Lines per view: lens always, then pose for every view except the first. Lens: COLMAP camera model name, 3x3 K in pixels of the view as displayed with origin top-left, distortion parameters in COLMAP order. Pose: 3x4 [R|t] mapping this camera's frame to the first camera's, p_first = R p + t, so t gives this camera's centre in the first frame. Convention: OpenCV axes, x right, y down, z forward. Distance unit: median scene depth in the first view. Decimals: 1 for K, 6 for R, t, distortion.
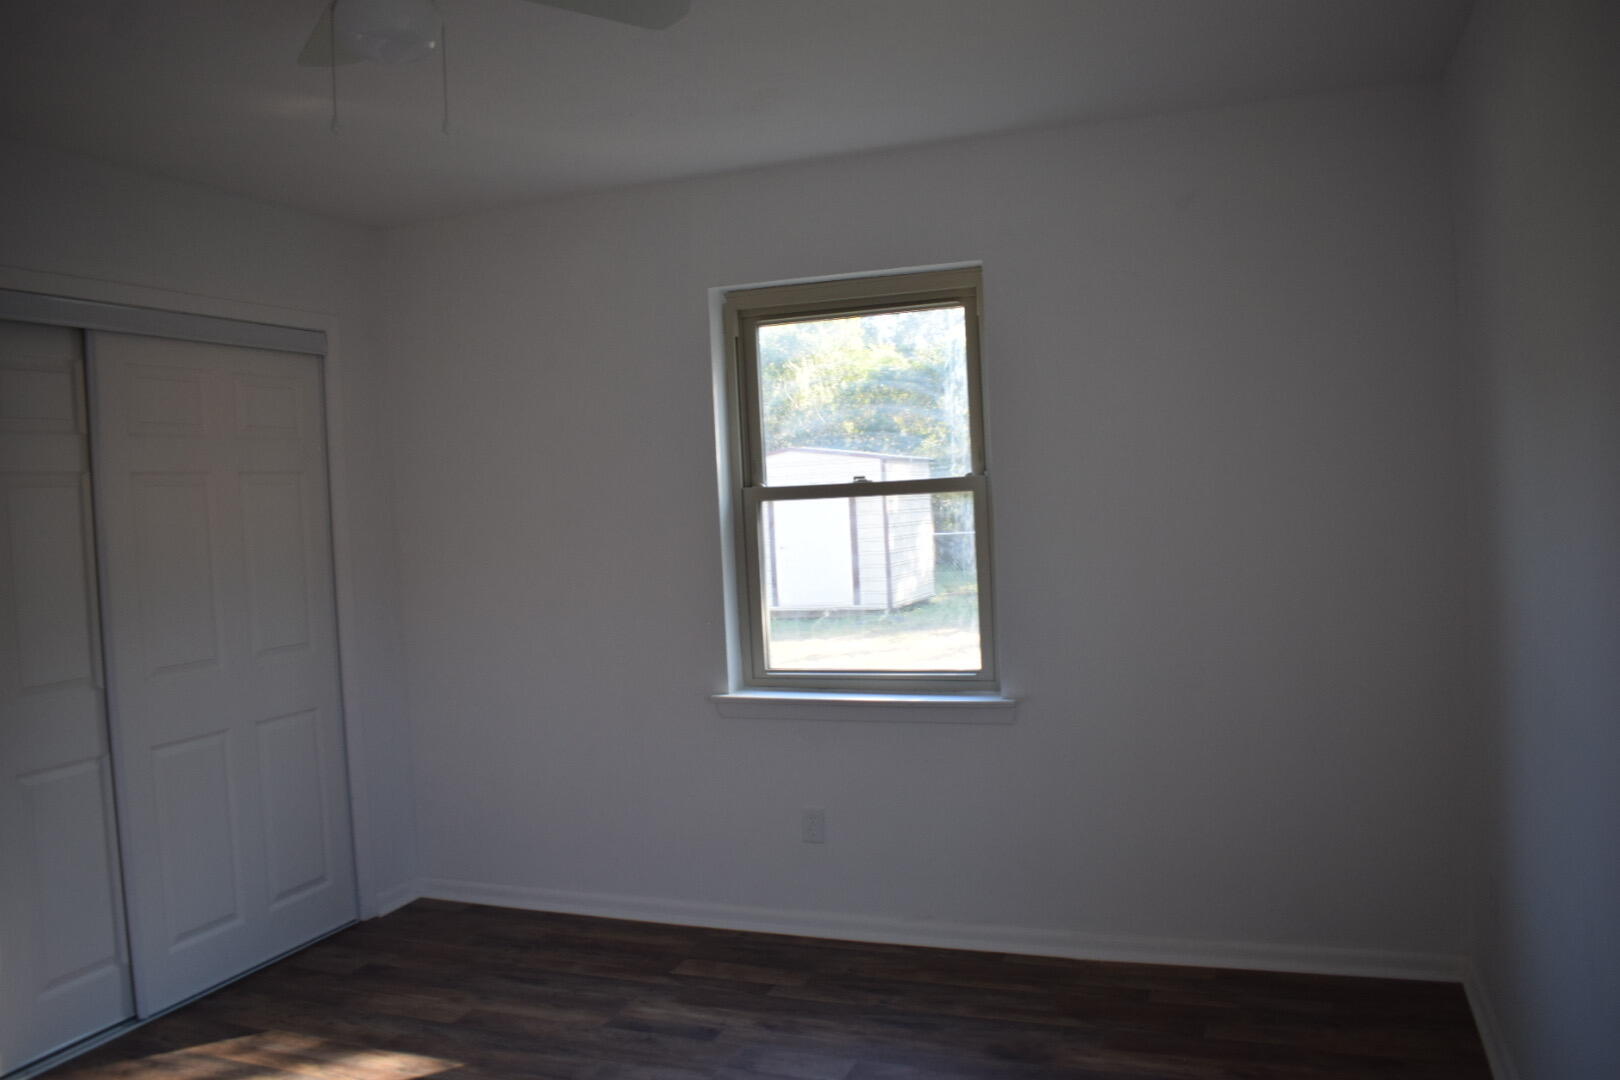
lens RADIAL K [[1286.2, 0, 810.0], [0, 1286.2, 540.0], [0, 0, 1]] dist [-0.037793, 0.002354]
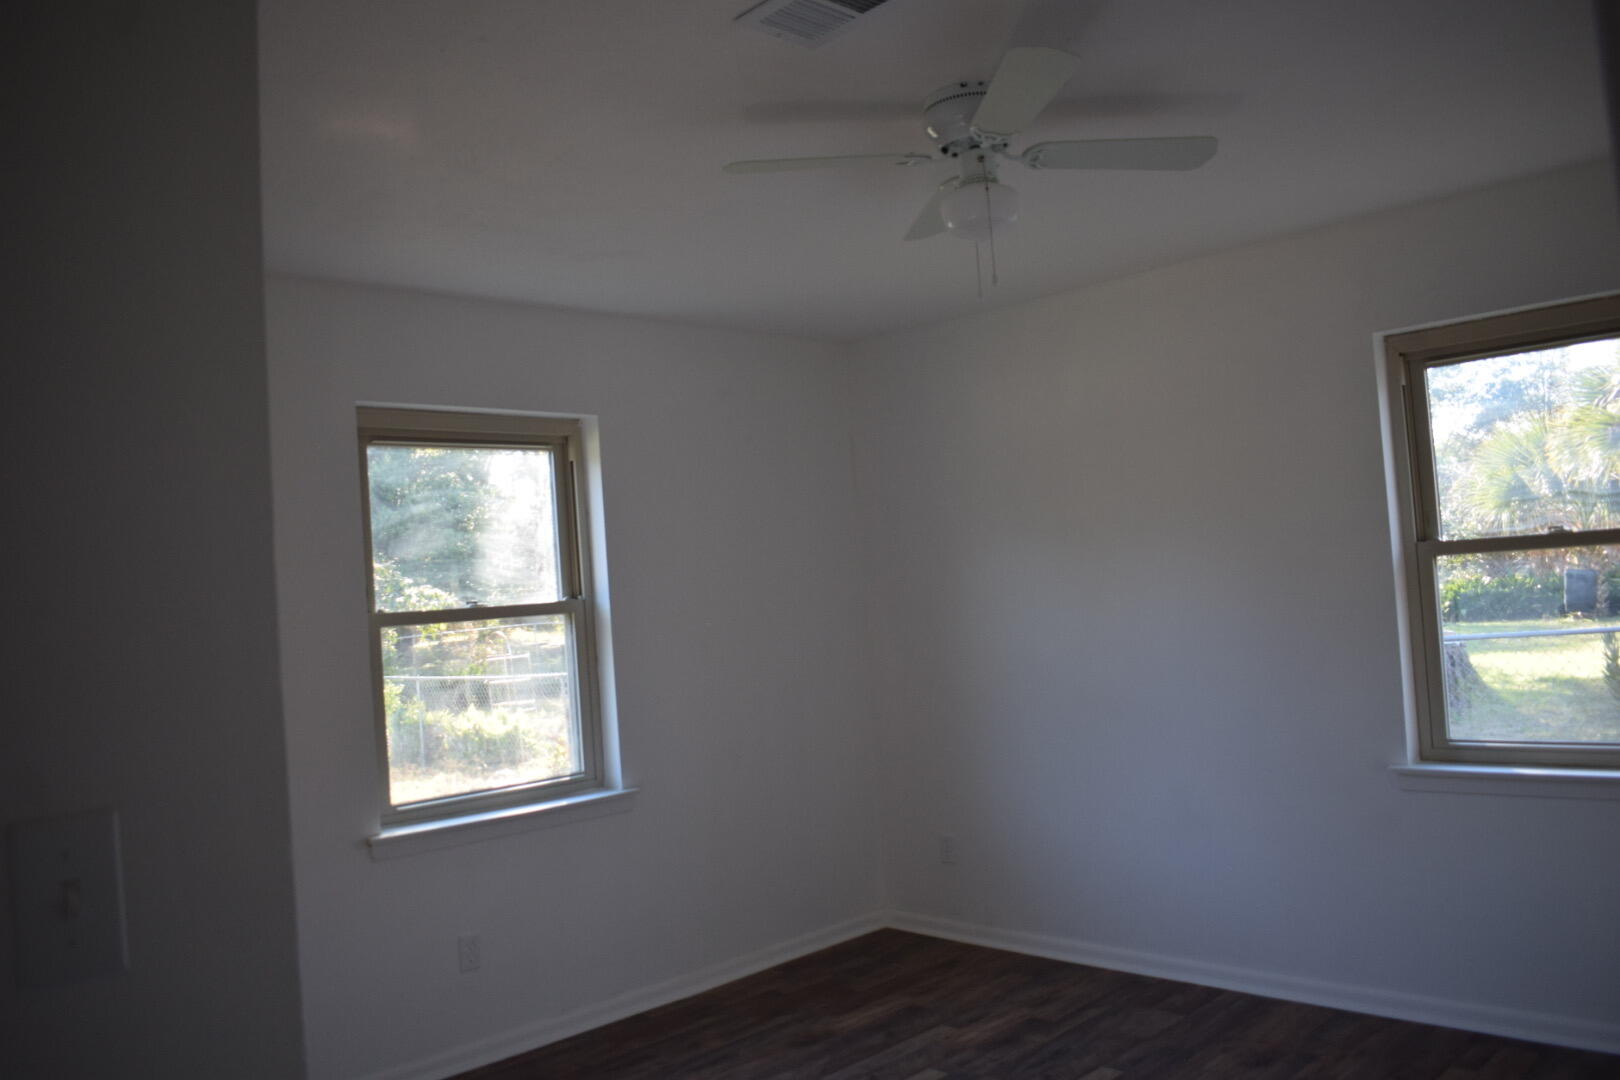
lens RADIAL K [[1286.2, 0, 810.0], [0, 1286.2, 540.0], [0, 0, 1]] dist [-0.037793, 0.002354]
pose [[0.443889, 0.046832, 0.894857, -0.893268], [0.085954, 0.991803, -0.094543, 0.026605], [-0.891950, 0.118883, 0.436225, 0.345068]]
